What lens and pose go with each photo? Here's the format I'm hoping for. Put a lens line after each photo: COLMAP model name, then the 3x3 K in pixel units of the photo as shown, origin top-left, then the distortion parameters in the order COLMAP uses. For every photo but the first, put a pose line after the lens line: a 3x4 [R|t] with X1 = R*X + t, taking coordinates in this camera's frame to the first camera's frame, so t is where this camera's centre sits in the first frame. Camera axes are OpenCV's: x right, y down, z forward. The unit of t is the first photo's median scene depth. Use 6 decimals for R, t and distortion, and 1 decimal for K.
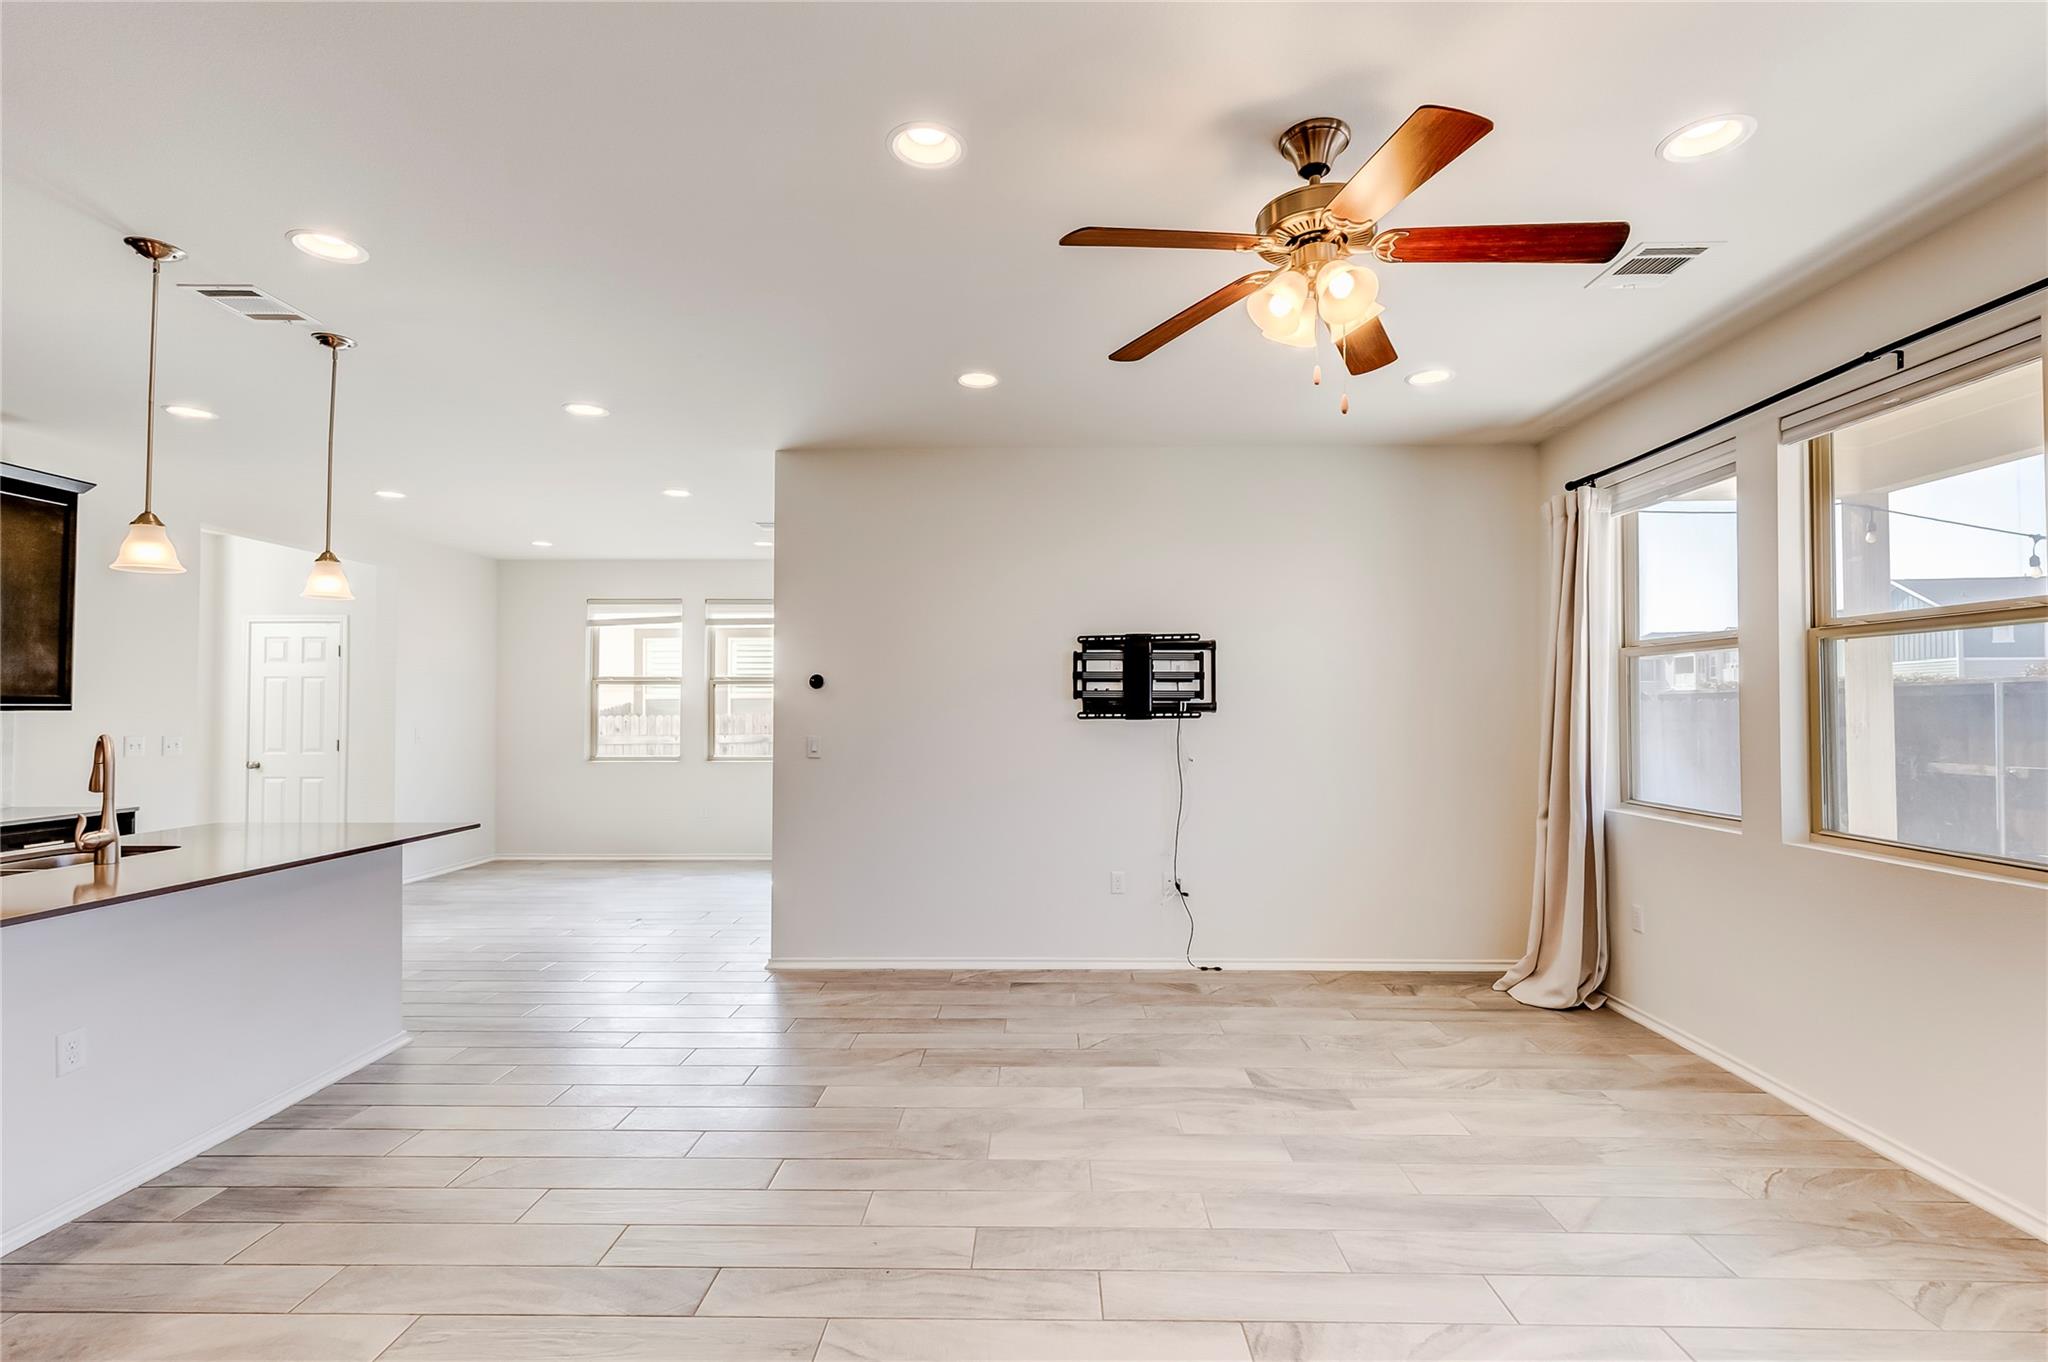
lens RADIAL K [[927.2, 0, 1020.3], [0, 927.2, 685.8], [0, 0, 1]] dist [0.001131, 0.000563]
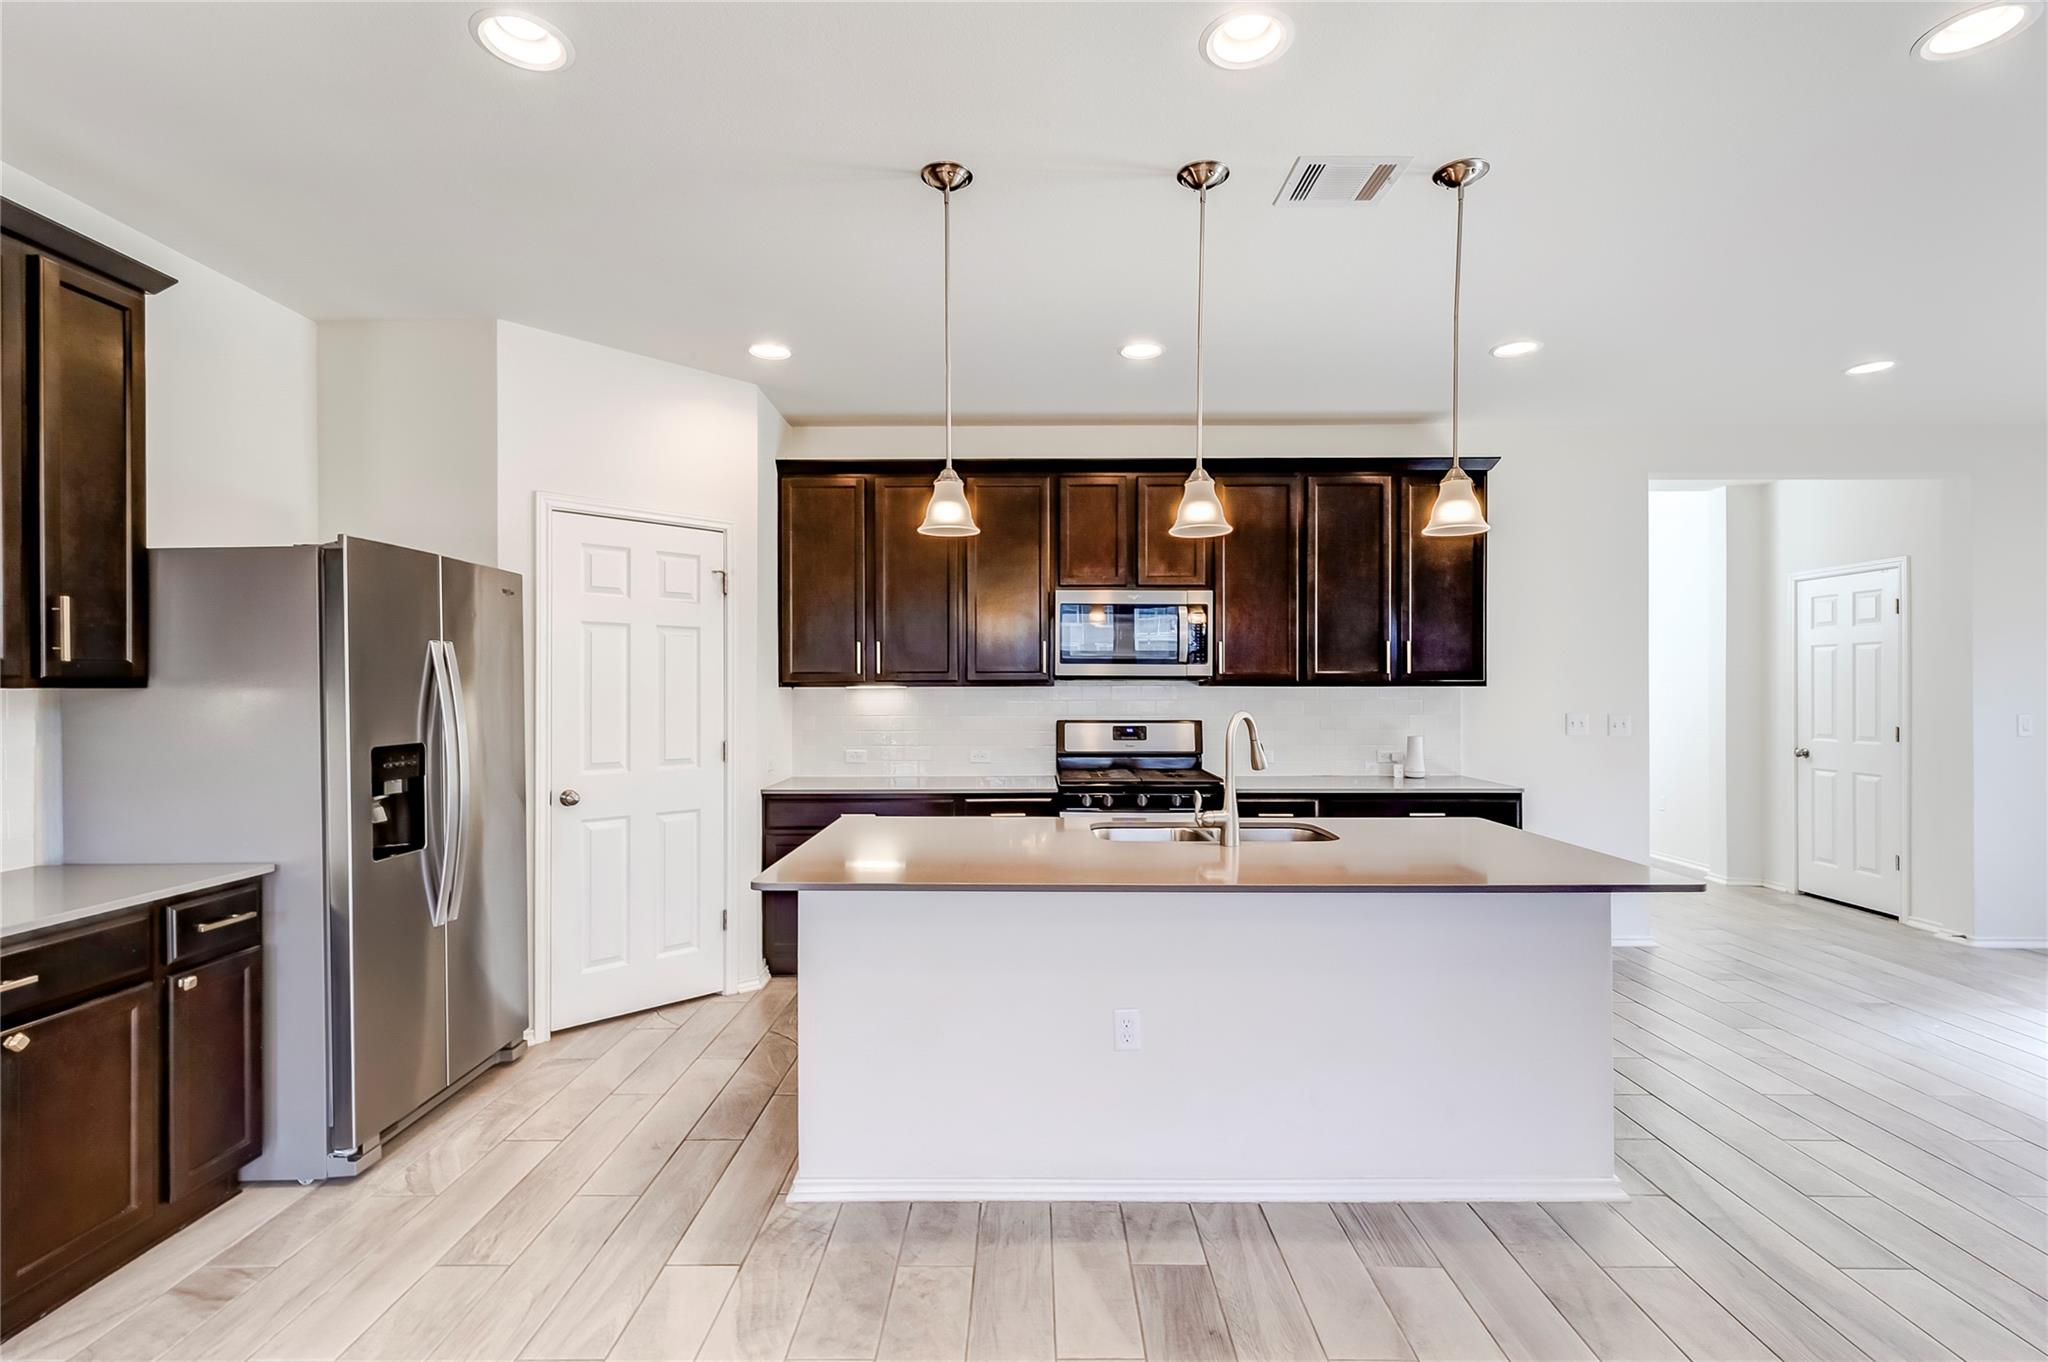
lens RADIAL K [[927.2, 0, 1030.4], [0, 927.2, 686.4], [0, 0, 1]] dist [0.001131, 0.000563]
pose [[0.022571, -0.000264, -0.999745, -0.023415], [0.025262, 0.999681, 0.000306, 0.015961], [0.999426, -0.025262, 0.022571, 0.554258]]
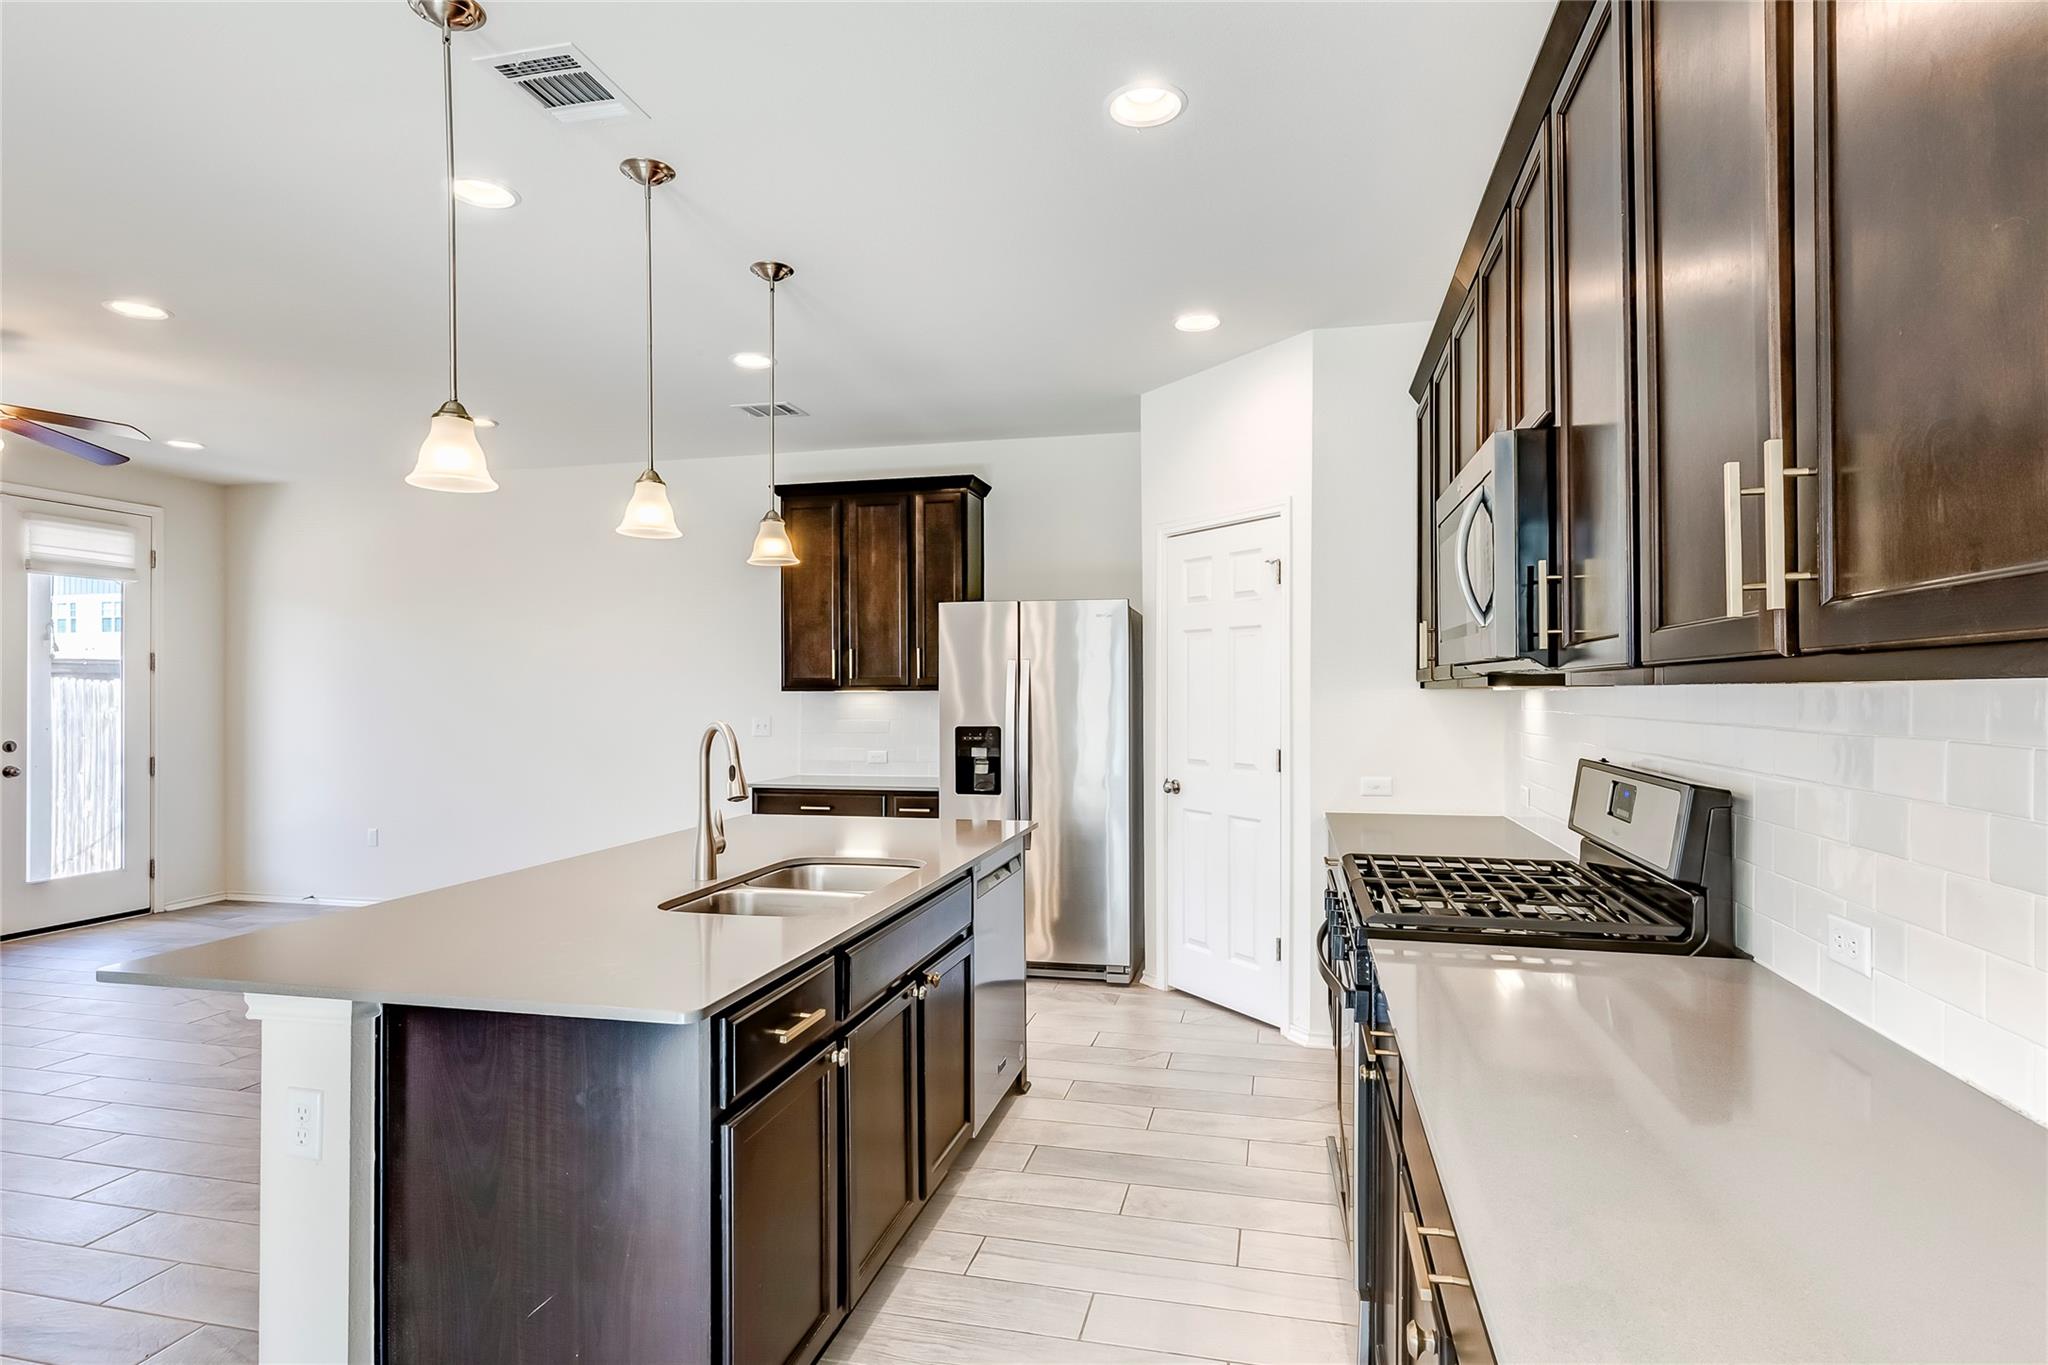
lens RADIAL K [[1064.4, 0, 1024.0], [0, 1064.4, 689.2], [0, 0, 1]] dist [0.000070, 0.000531]
pose [[-0.977458, 0.005337, 0.211061, -1.032814], [-0.000020, 0.999678, -0.025369, 0.034945], [-0.211129, -0.024802, -0.977144, 1.319995]]
